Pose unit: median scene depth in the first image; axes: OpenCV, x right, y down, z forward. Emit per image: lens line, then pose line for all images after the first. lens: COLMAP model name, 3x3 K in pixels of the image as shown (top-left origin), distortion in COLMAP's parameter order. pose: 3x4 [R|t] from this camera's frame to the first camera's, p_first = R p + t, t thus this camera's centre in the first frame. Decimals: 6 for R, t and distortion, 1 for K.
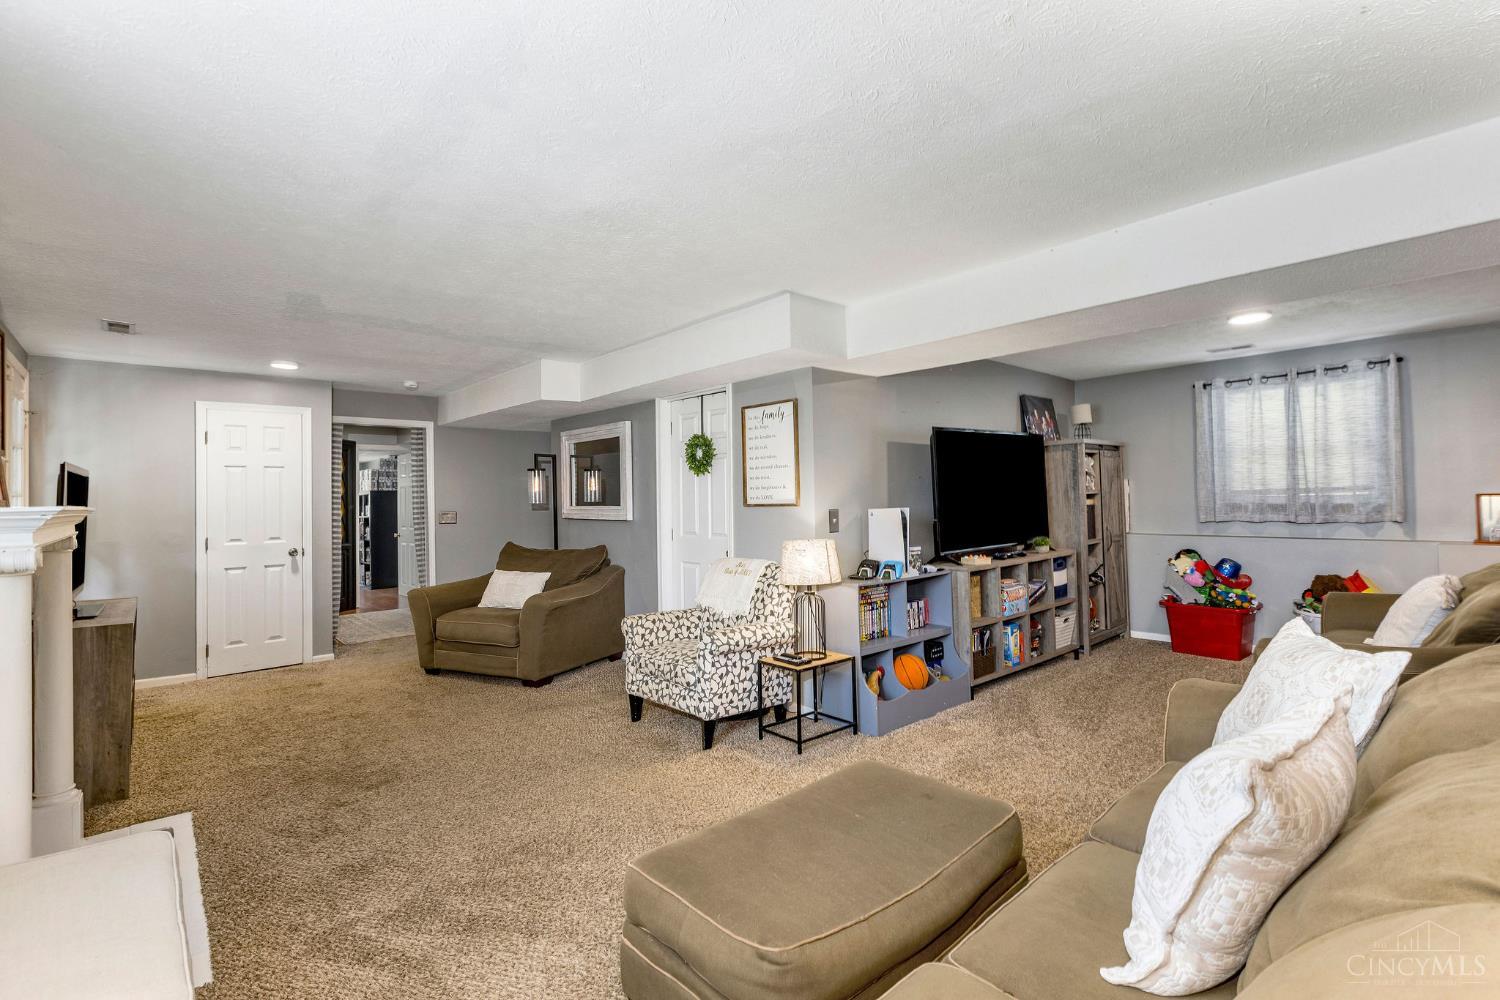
lens RADIAL K [[680.3, 0, 754.0], [0, 680.3, 488.3], [0, 0, 1]] dist [0.001650, 0.000190]
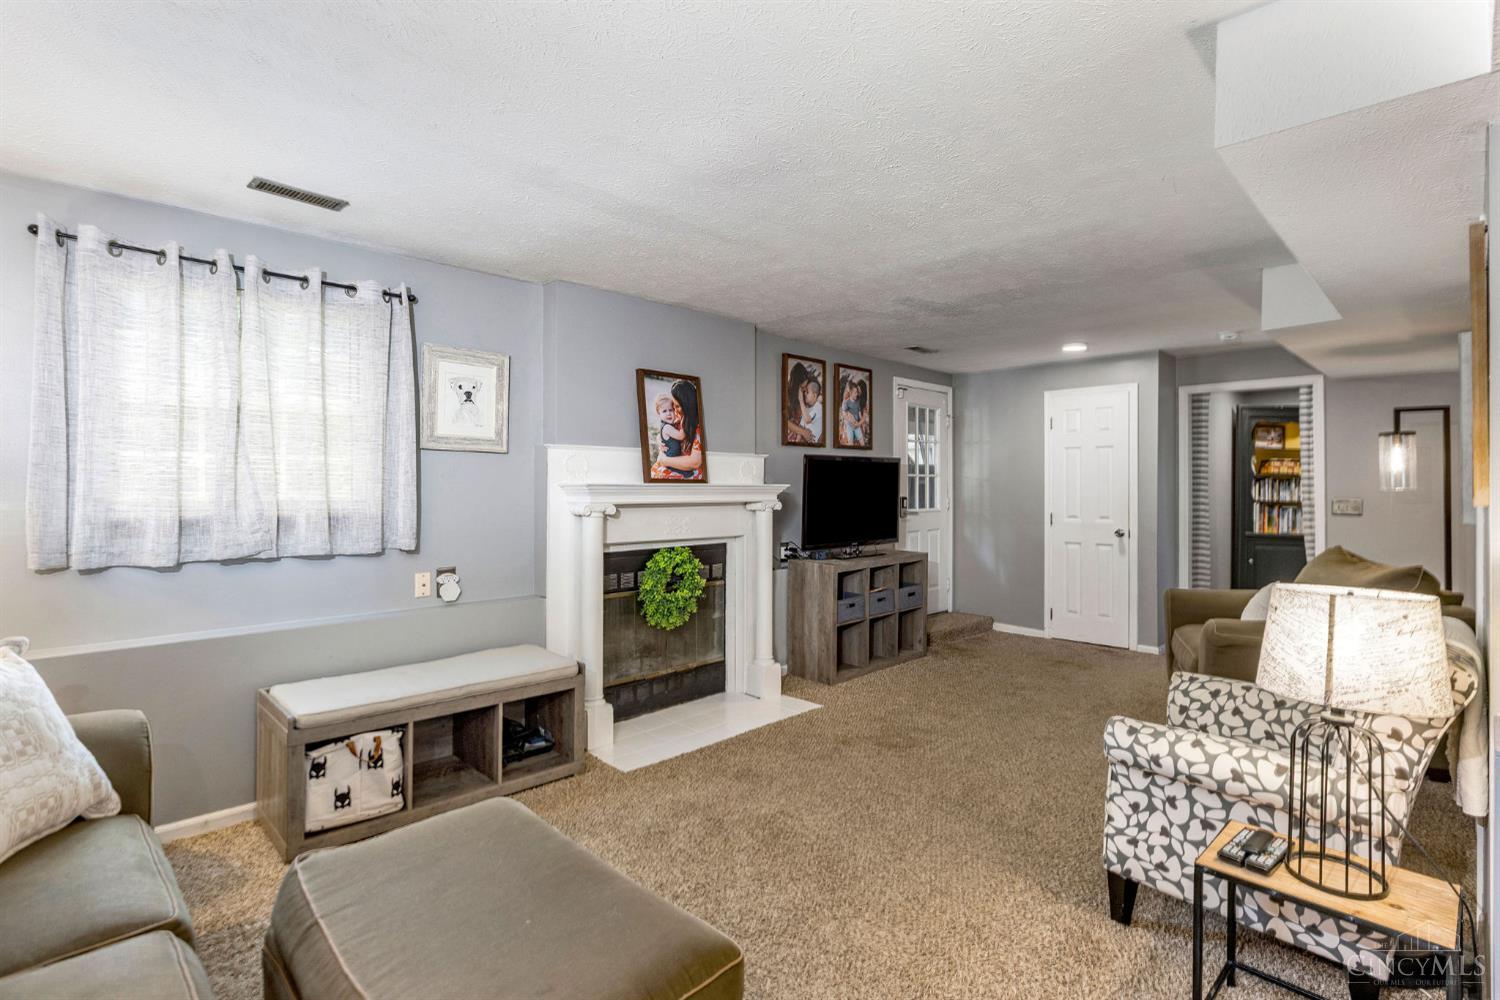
lens RADIAL K [[712.9, 0, 752.7], [0, 712.9, 481.2], [0, 0, 1]] dist [0.002368, 0.000780]
pose [[0.059732, 0.010508, -0.998159, 0.490807], [0.009042, 0.999898, 0.011067, 0.004210], [0.998173, -0.009686, 0.059631, 0.640508]]
